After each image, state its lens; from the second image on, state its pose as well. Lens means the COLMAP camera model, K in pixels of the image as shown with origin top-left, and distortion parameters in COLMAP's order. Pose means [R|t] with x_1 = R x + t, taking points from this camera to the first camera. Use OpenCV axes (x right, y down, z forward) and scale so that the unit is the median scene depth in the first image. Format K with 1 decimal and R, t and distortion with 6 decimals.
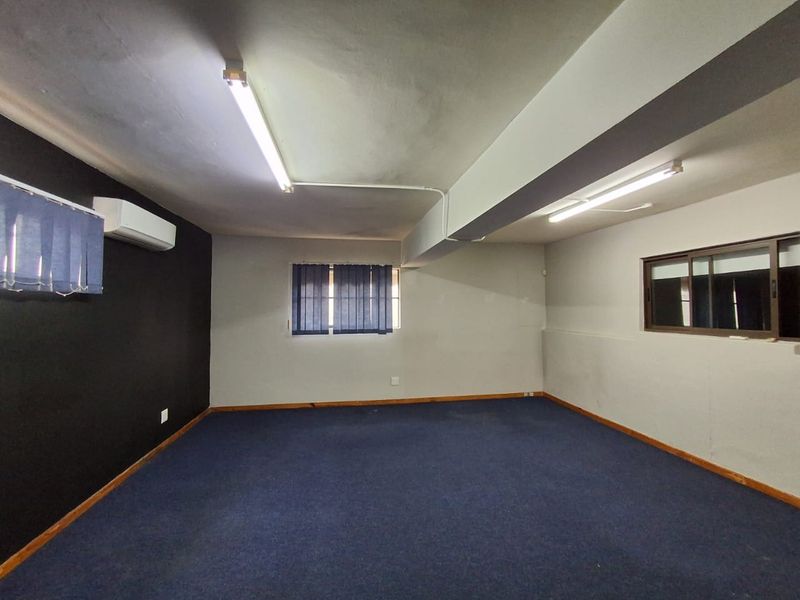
lens RADIAL K [[354.6, 0, 400.0], [0, 354.6, 300.0], [0, 0, 1]] dist [0.000965, 0.000331]
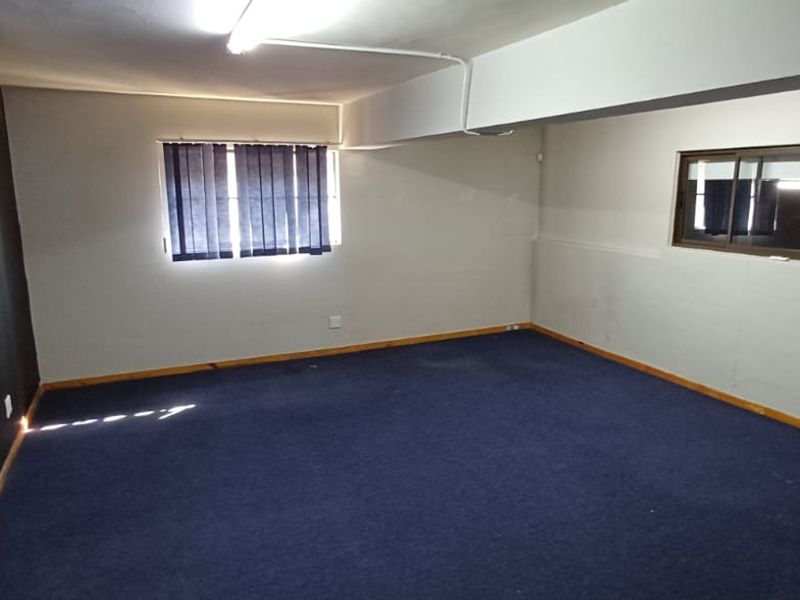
lens RADIAL K [[580.3, 0, 400.0], [0, 580.3, 300.0], [0, 0, 1]] dist [0.007983, -0.000294]
pose [[0.965479, -0.053637, 0.254900, -0.183395], [-0.004125, 0.975299, 0.220851, -0.061175], [-0.260449, -0.214278, 0.941409, -0.072640]]
